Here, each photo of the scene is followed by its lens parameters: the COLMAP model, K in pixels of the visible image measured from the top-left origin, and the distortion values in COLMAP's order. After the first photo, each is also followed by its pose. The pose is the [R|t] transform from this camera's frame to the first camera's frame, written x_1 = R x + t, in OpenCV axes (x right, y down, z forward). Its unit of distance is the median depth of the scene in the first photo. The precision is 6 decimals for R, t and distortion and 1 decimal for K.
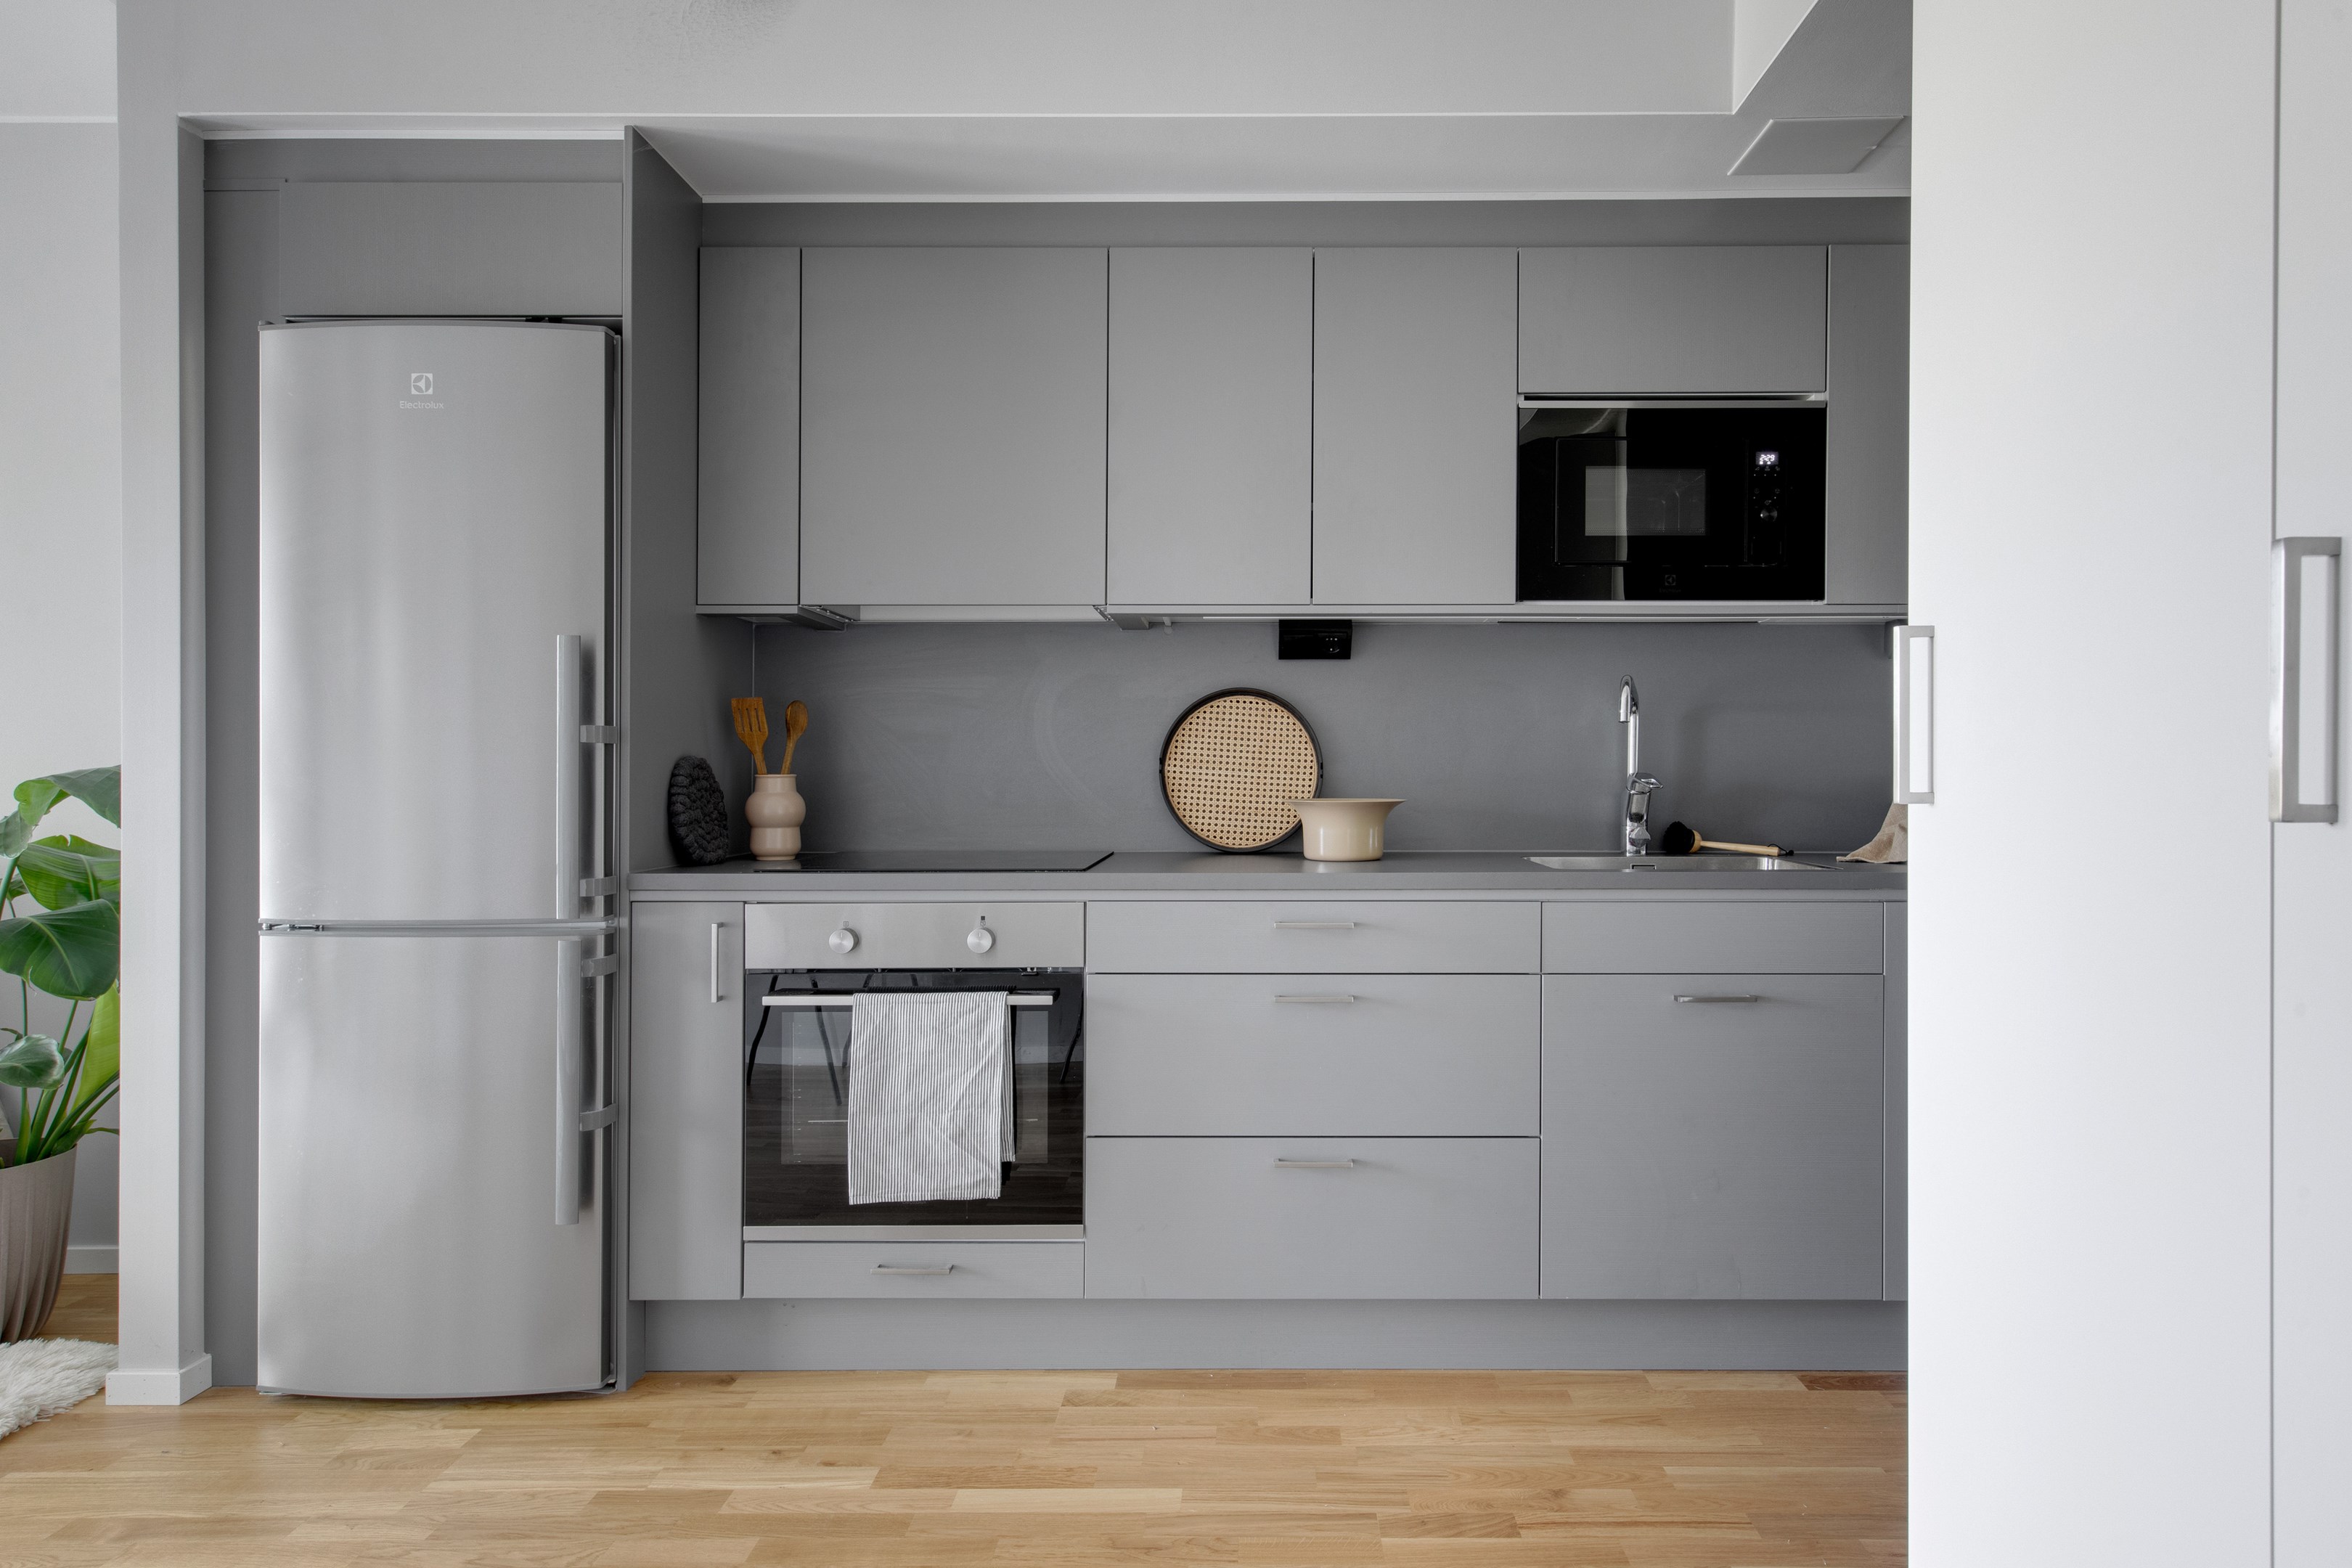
lens RADIAL K [[1388.8, 0, 1177.3], [0, 1388.8, 775.8], [0, 0, 1]] dist [0.010055, 0.001063]
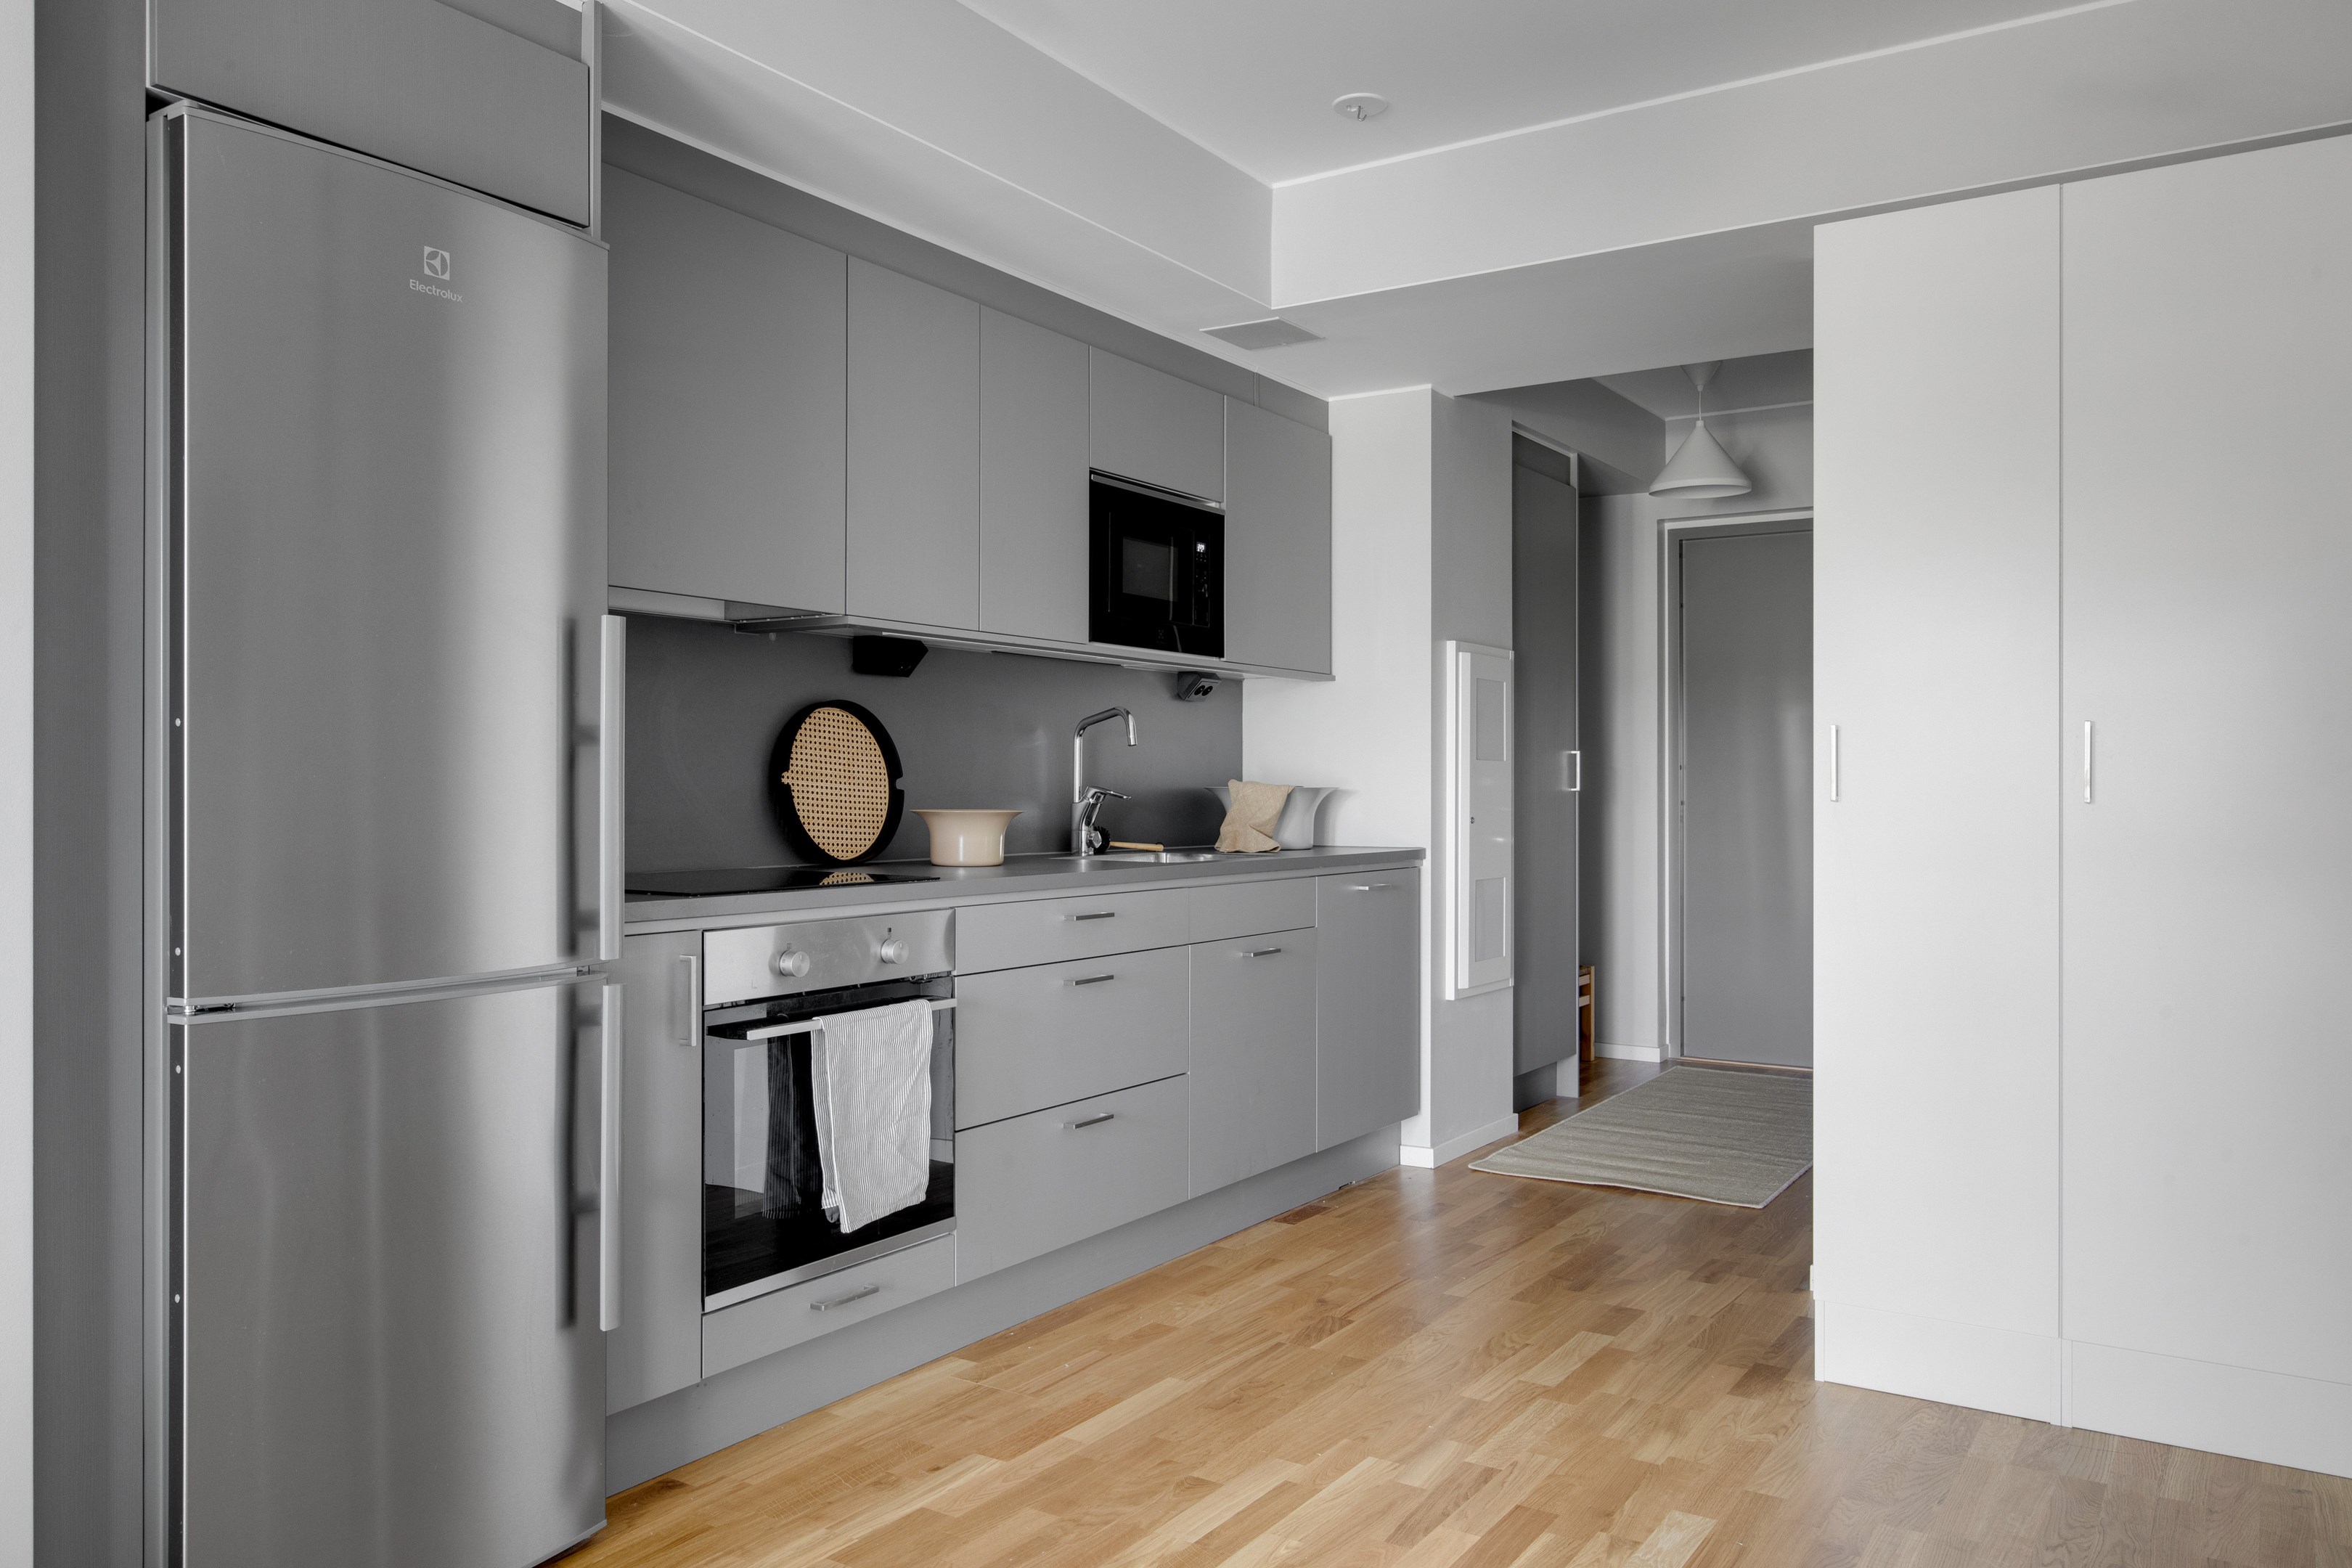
lens RADIAL K [[1709.9, 0, 1176.0], [0, 1709.9, 784.0], [0, 0, 1]] dist [-0.000684, -0.001116]
pose [[0.543250, 0.004251, 0.839560, -1.086225], [-0.001291, 0.999990, -0.004228, 0.002701], [-0.839570, 0.001213, 0.543250, 0.164248]]
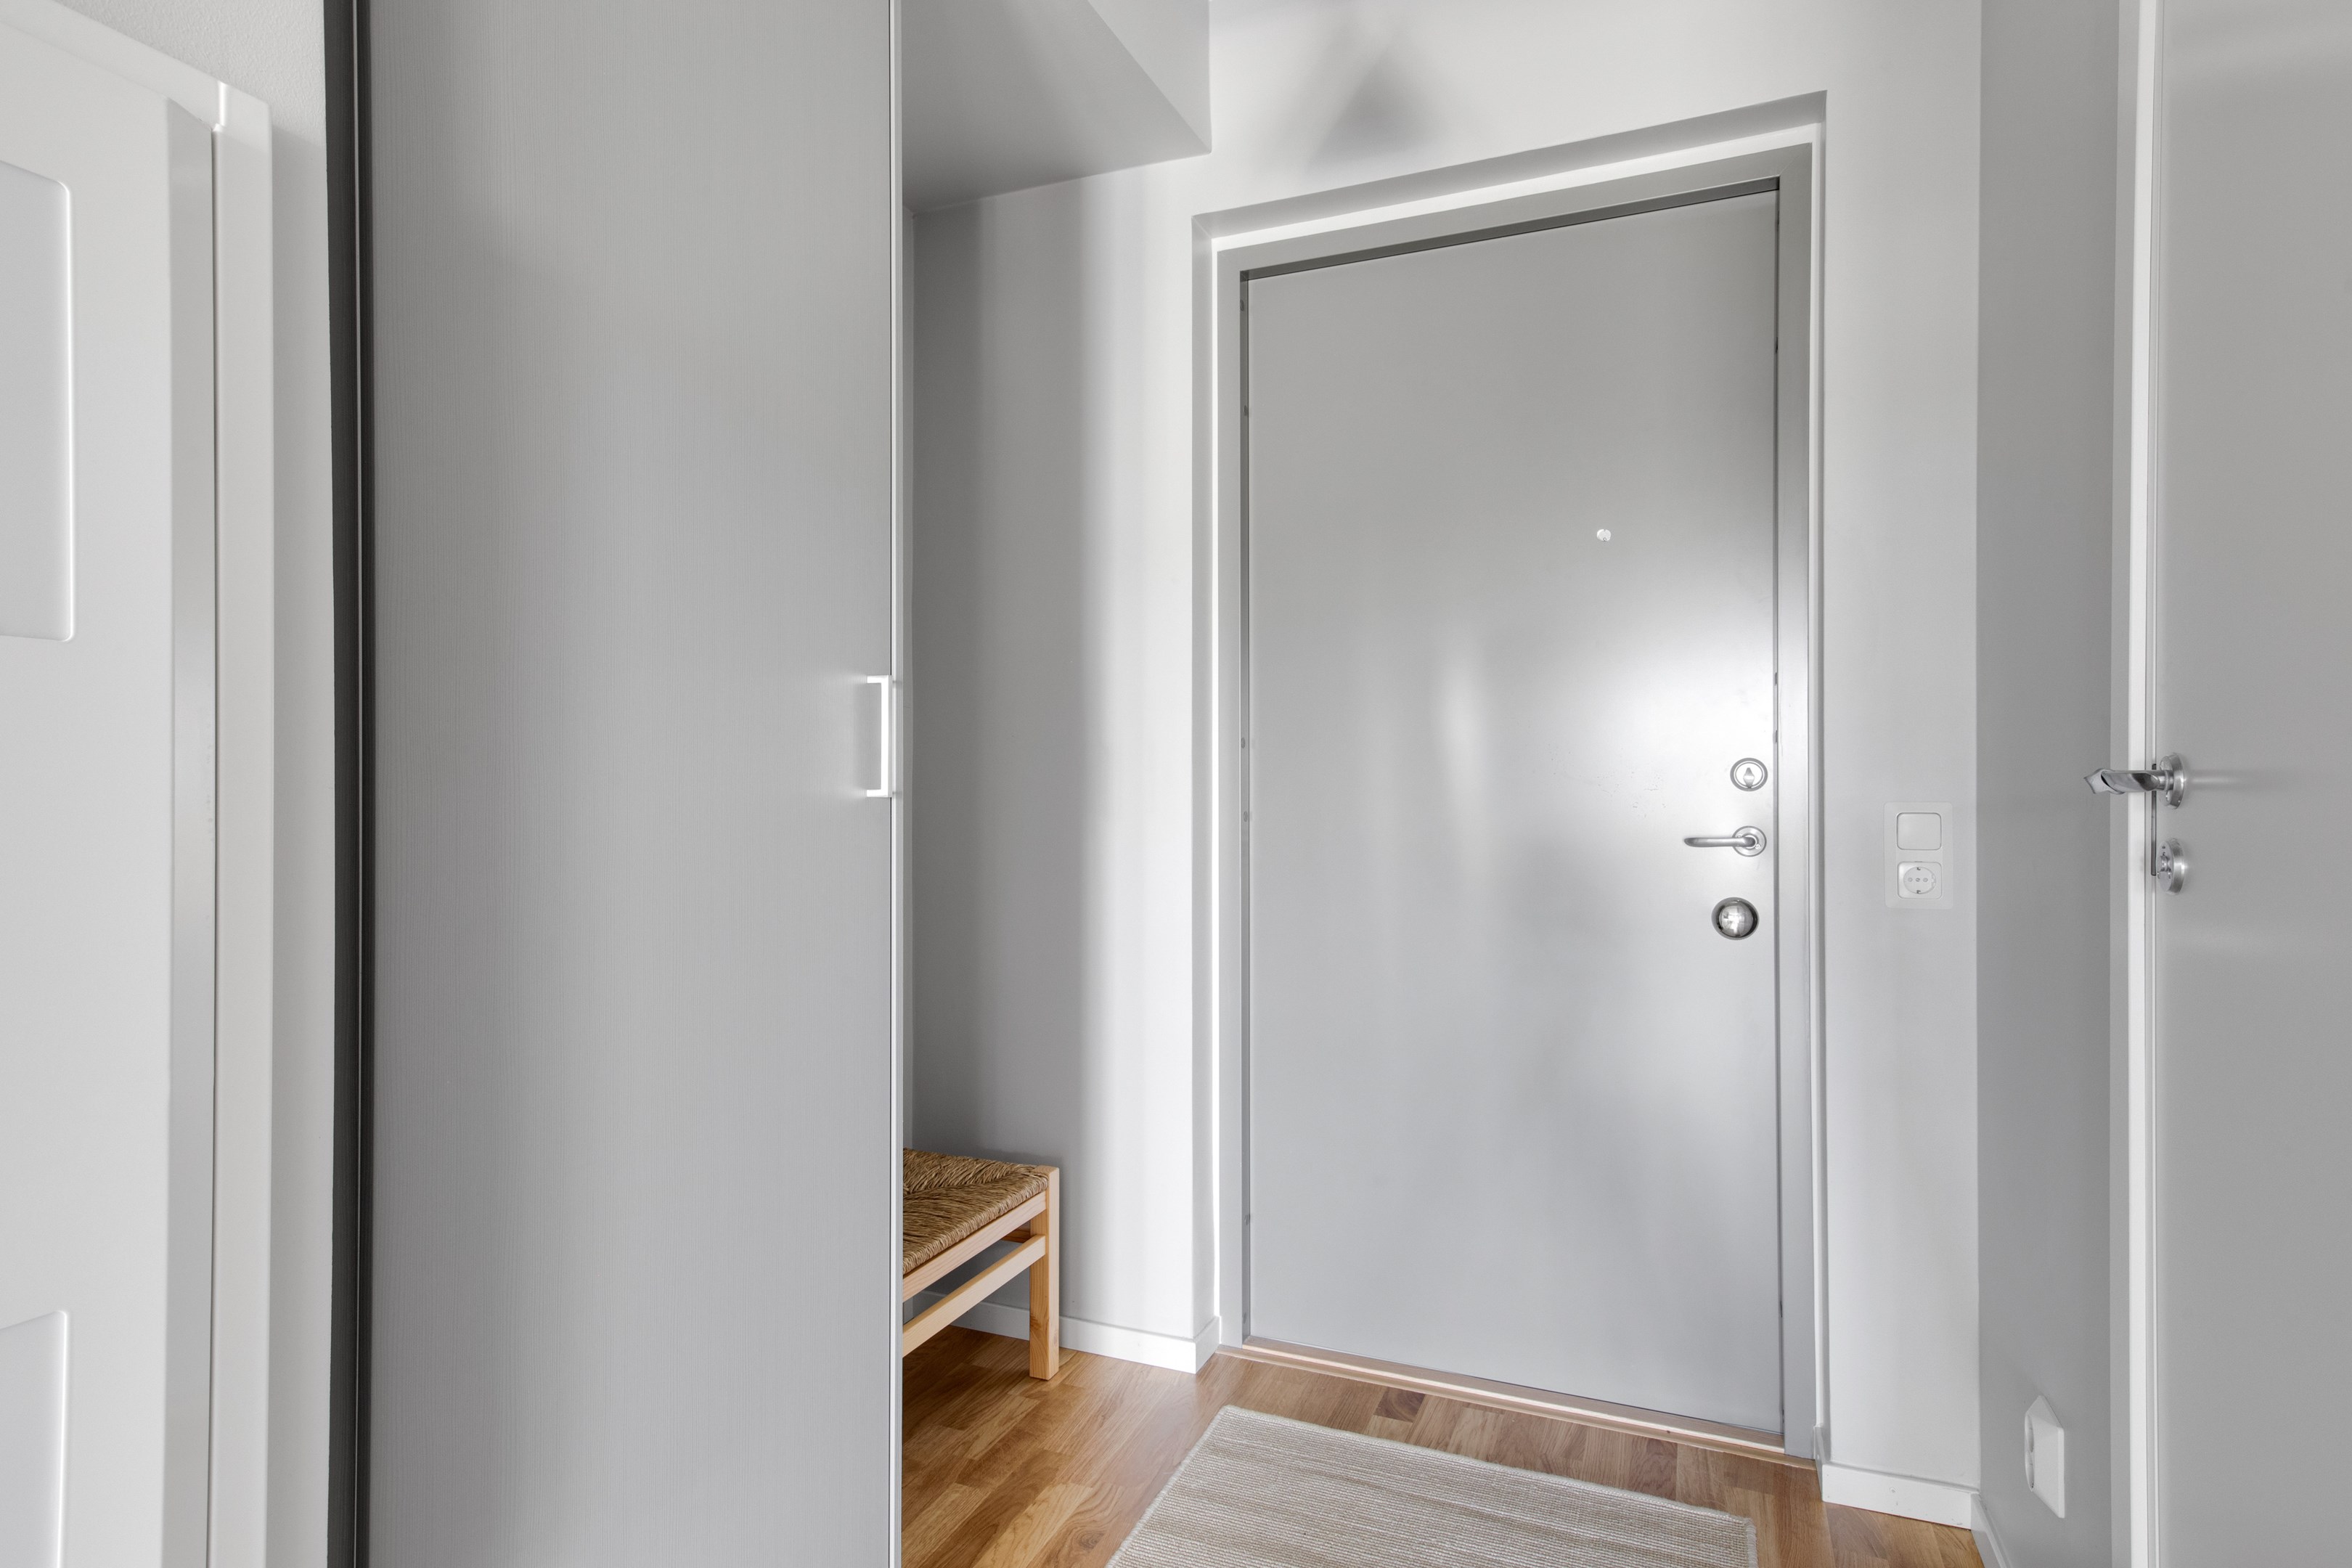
lens RADIAL K [[1288.7, 0, 1106.5], [0, 1288.7, 781.6], [0, 0, 1]] dist [0.018856, -0.000074]
pose [[0.418535, 0.001881, 0.908199, 0.797835], [-0.000668, 0.999998, -0.001763, -0.004786], [-0.908201, 0.000131, 0.418535, 0.676901]]
